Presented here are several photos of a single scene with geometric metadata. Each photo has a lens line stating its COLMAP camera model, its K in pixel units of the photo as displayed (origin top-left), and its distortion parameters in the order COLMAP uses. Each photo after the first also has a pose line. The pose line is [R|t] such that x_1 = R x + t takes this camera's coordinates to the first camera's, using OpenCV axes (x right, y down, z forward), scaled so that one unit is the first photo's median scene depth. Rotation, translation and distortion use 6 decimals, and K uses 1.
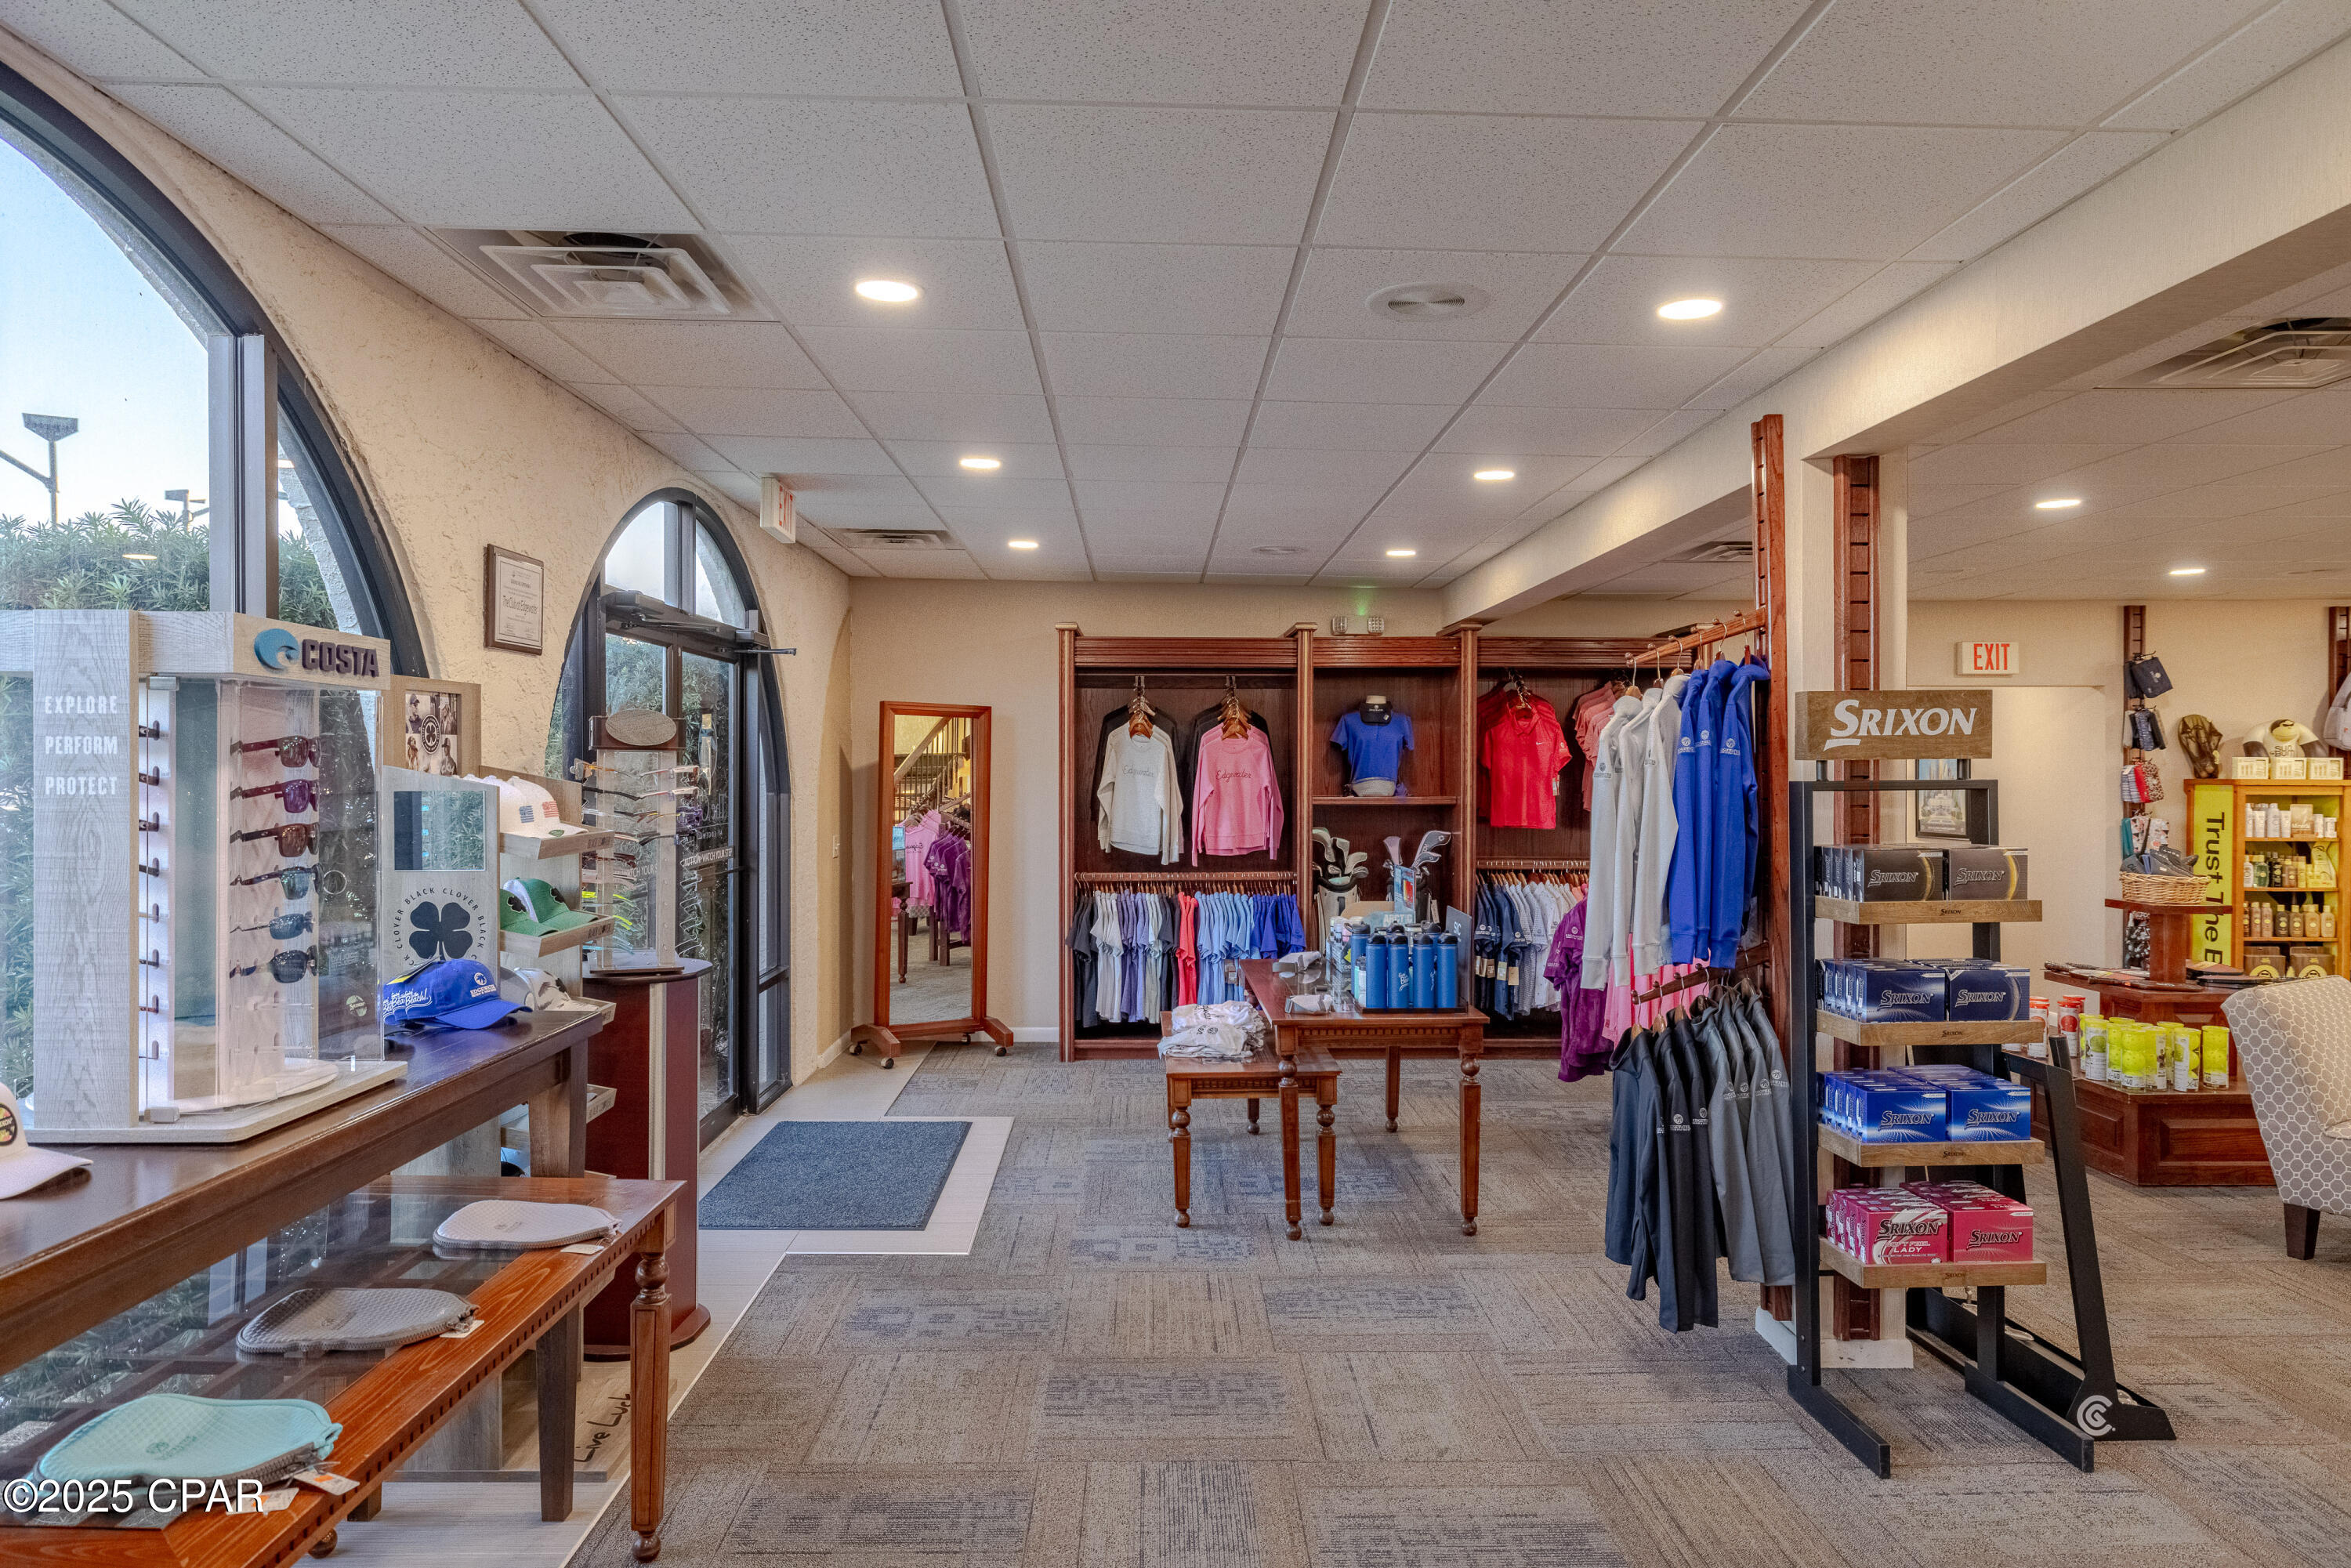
lens RADIAL K [[1428.8, 0, 1175.5], [0, 1428.8, 784.0], [0, 0, 1]] dist [-0.002921, 0.001125]
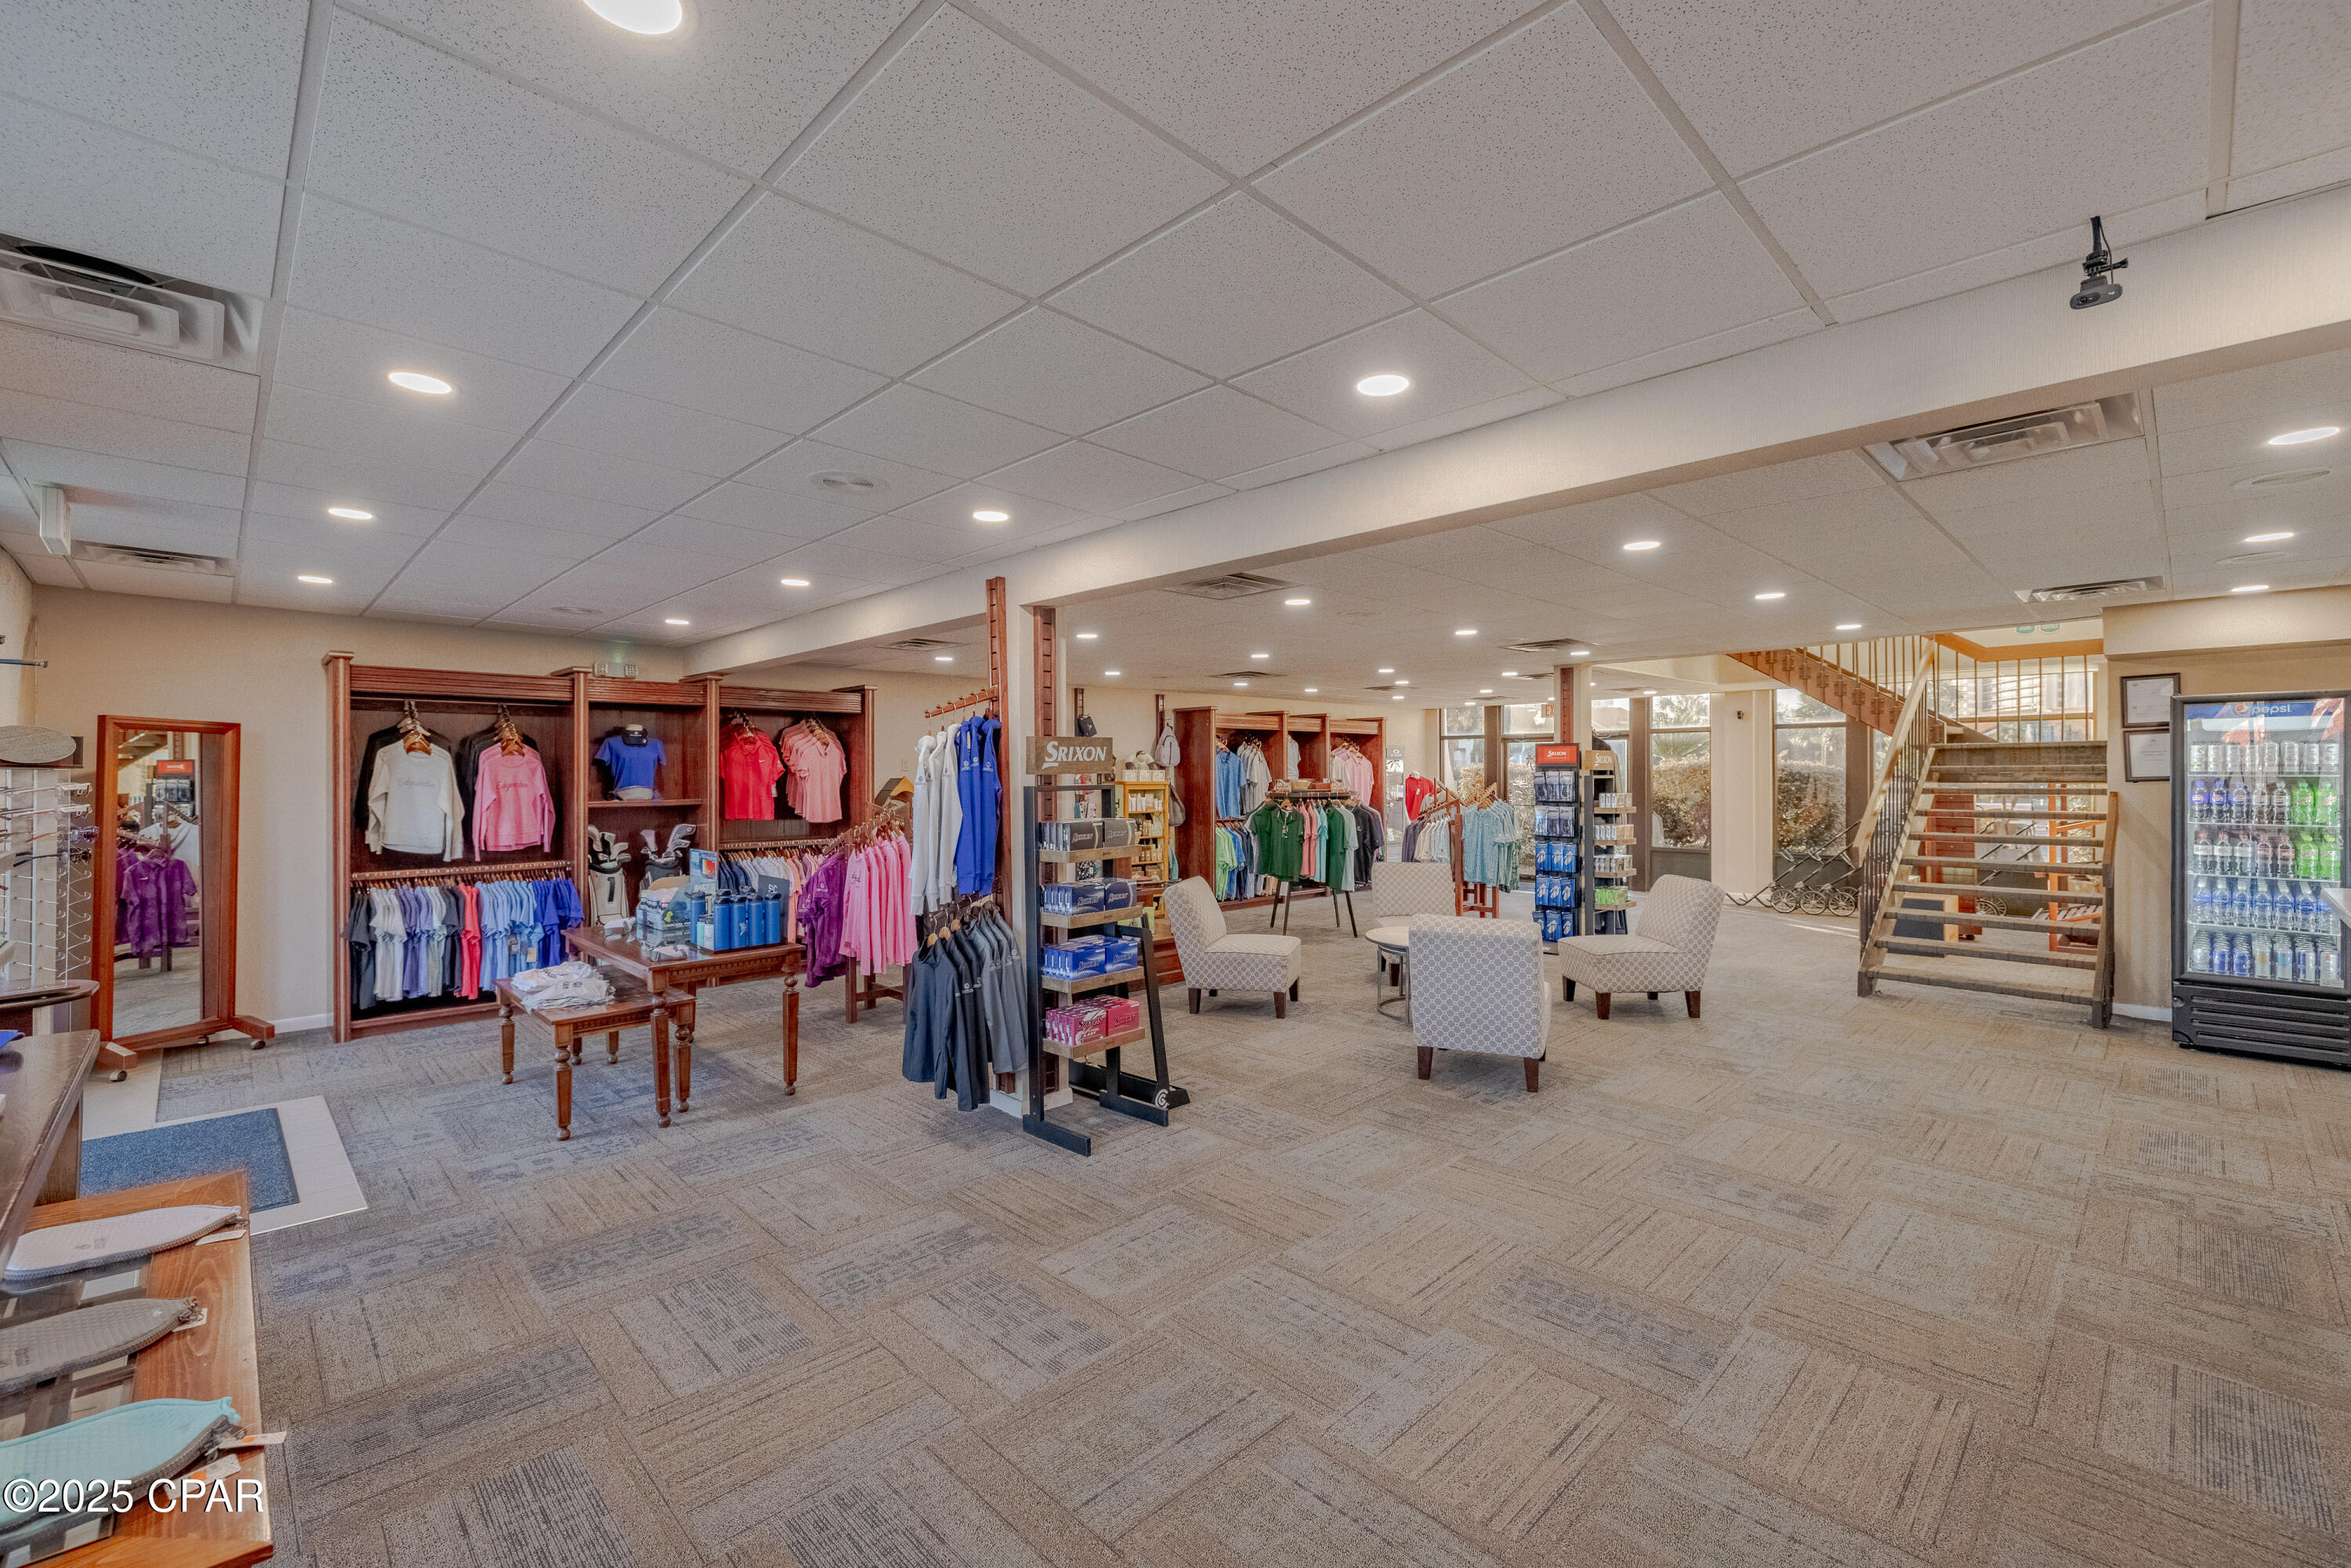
lens RADIAL K [[977.2, 0, 1175.5], [0, 977.2, 784.0], [0, 0, 1]] dist [0.001362, -0.005342]
pose [[0.726480, -0.010213, 0.687112, -0.164259], [0.011857, 0.999927, 0.002326, -0.003344], [-0.687085, 0.006457, 0.726548, -0.010145]]
